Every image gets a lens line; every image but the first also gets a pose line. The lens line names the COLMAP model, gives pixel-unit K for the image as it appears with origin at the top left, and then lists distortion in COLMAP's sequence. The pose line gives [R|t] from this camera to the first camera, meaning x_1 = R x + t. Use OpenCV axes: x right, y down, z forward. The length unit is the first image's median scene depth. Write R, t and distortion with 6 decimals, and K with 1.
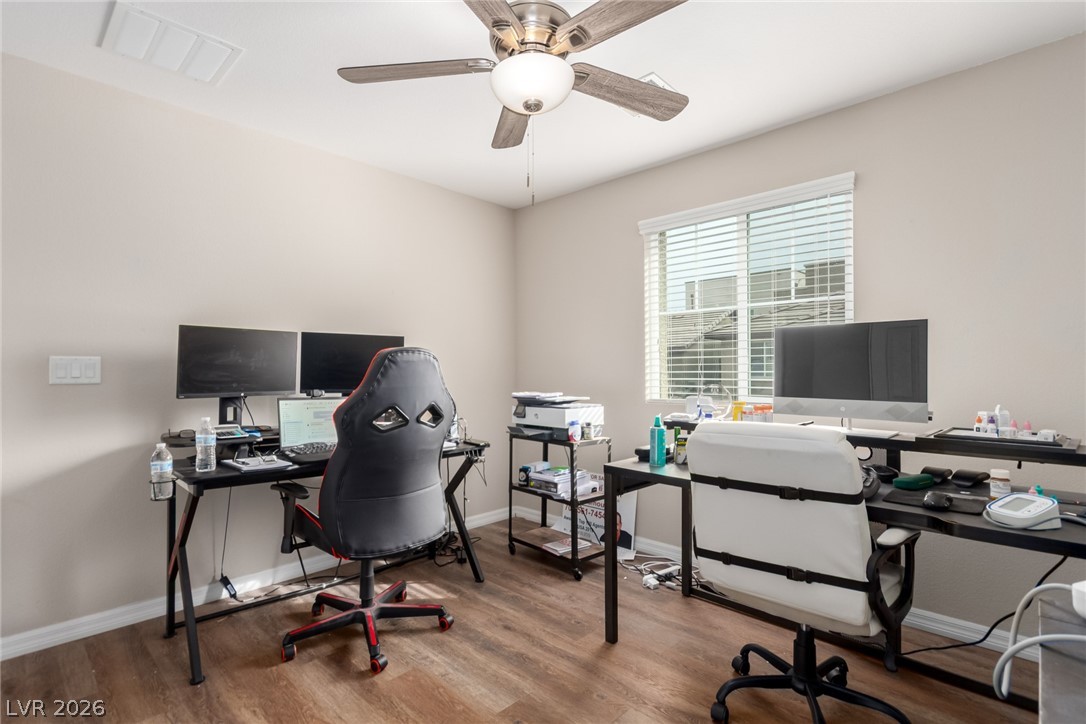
lens RADIAL K [[513.2, 0, 551.0], [0, 513.2, 366.8], [0, 0, 1]] dist [0.001122, 0.000468]
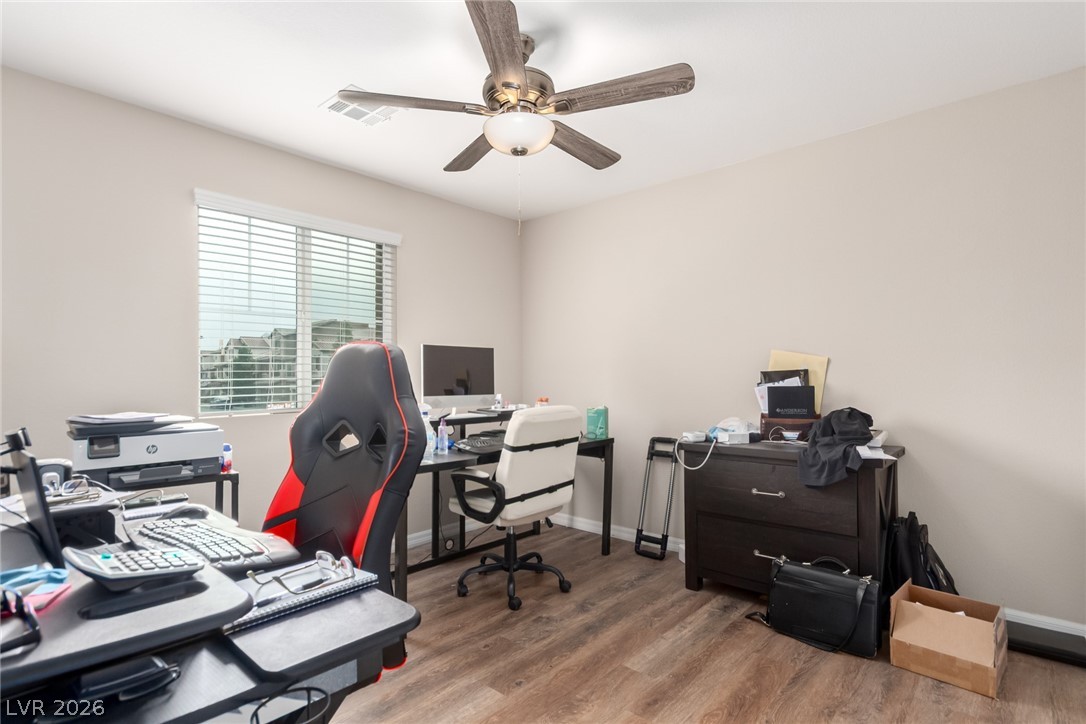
lens RADIAL K [[505.9, 0, 543.0], [0, 505.9, 362.0], [0, 0, 1]] dist [-0.000099, 0.000039]
pose [[0.021086, 0.025535, 0.999452, -1.036678], [-0.000895, 0.999674, -0.025522, 0.003326], [-0.999777, -0.000356, 0.021102, 0.789943]]
